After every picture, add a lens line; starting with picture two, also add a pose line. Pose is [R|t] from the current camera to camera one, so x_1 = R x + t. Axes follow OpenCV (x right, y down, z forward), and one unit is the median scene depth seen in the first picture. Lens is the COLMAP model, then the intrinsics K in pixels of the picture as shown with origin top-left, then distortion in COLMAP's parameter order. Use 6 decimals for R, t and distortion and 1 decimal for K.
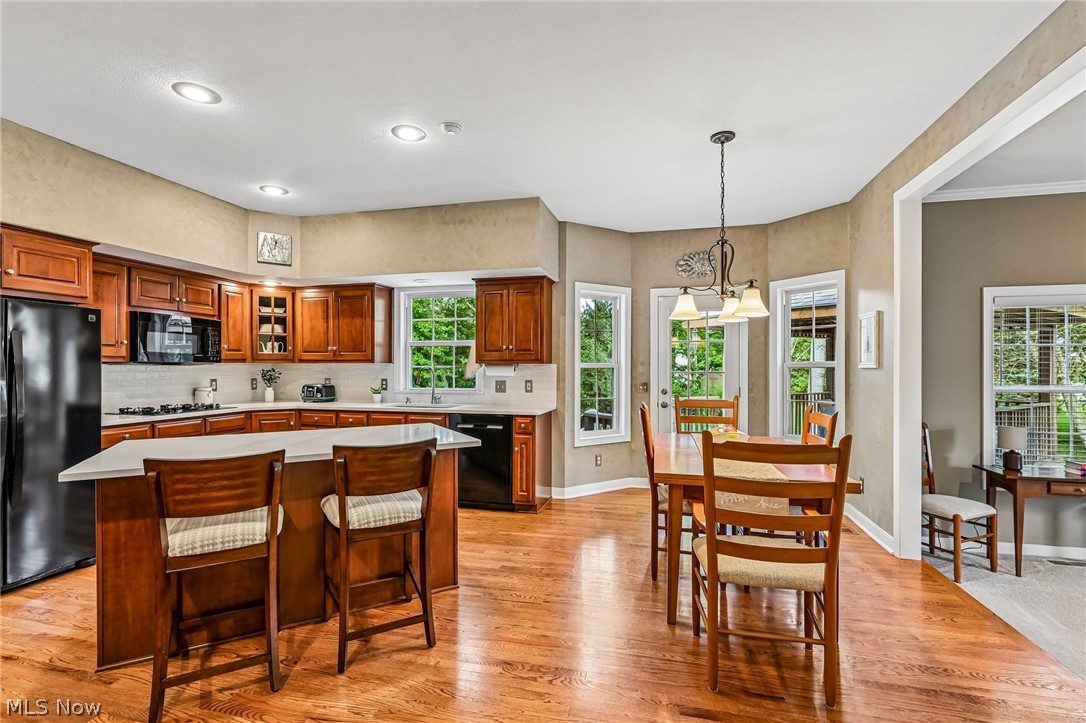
lens RADIAL K [[493.1, 0, 551.4], [0, 493.1, 364.6], [0, 0, 1]] dist [-0.001066, -0.002306]
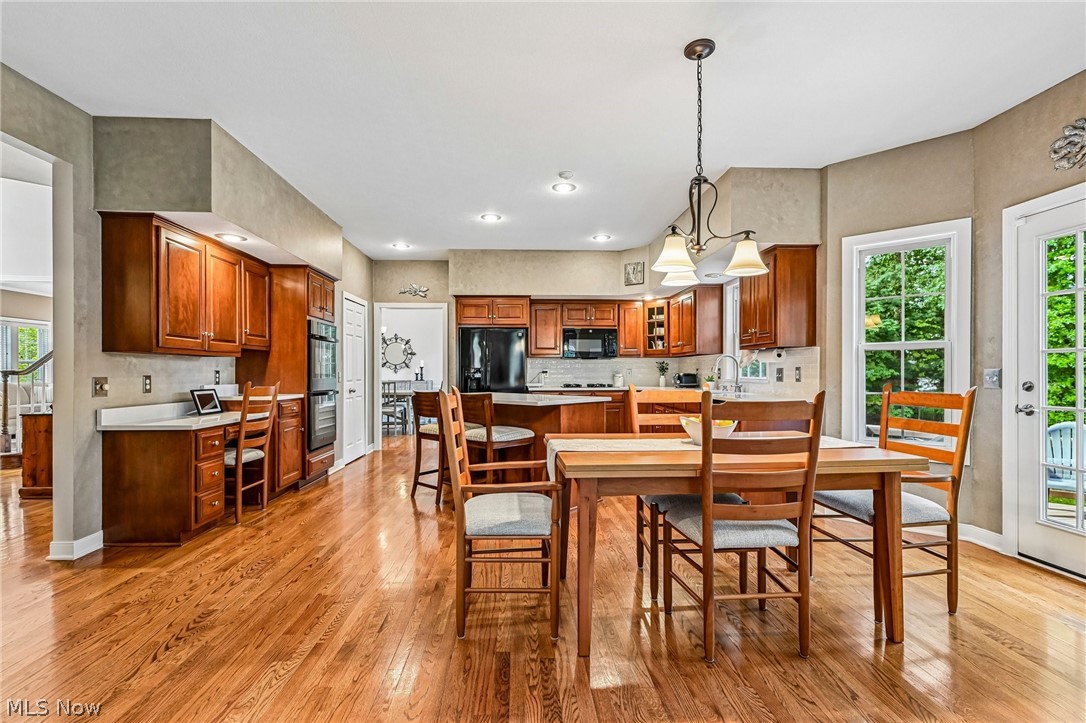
lens RADIAL K [[493.1, 0, 532.7], [0, 493.1, 366.7], [0, 0, 1]] dist [-0.001066, -0.002306]
pose [[0.274828, -0.012769, -0.961409, 0.739298], [0.004962, 0.999917, -0.011862, 0.044175], [0.961481, -0.001511, 0.274868, 0.372144]]
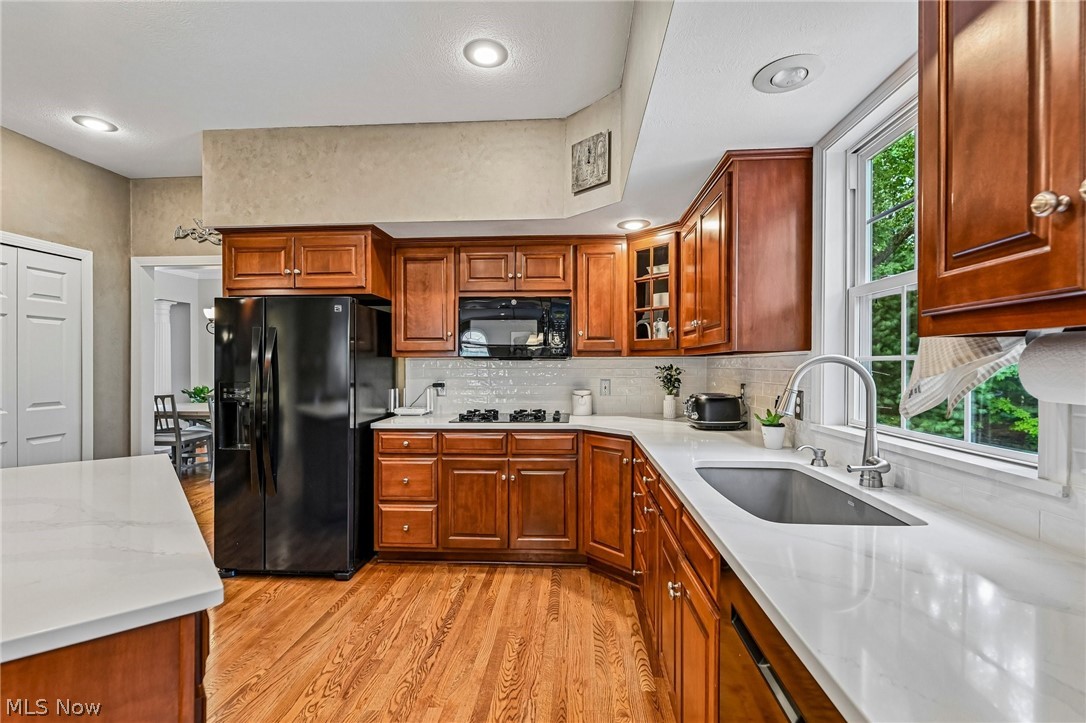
lens RADIAL K [[493.1, 0, 540.5], [0, 493.1, 367.9], [0, 0, 1]] dist [-0.001066, -0.002306]
pose [[0.173505, 0.004597, -0.984822, 0.016726], [0.005931, 0.999966, 0.005713, 0.008888], [0.984815, -0.006832, 0.173472, 0.898535]]
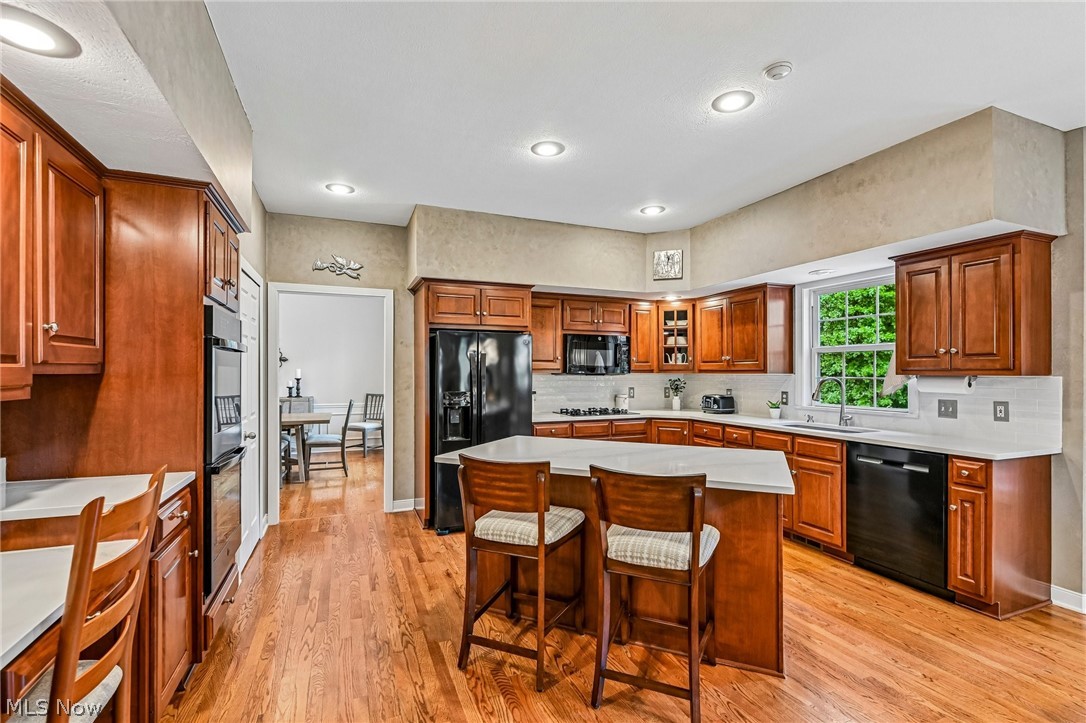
lens RADIAL K [[493.1, 0, 535.4], [0, 493.1, 367.2], [0, 0, 1]] dist [-0.001066, -0.002306]
pose [[0.582519, -0.008880, -0.812769, 0.135433], [0.002304, 0.999954, -0.009274, -0.008564], [0.812814, 0.003530, 0.582513, 0.172051]]
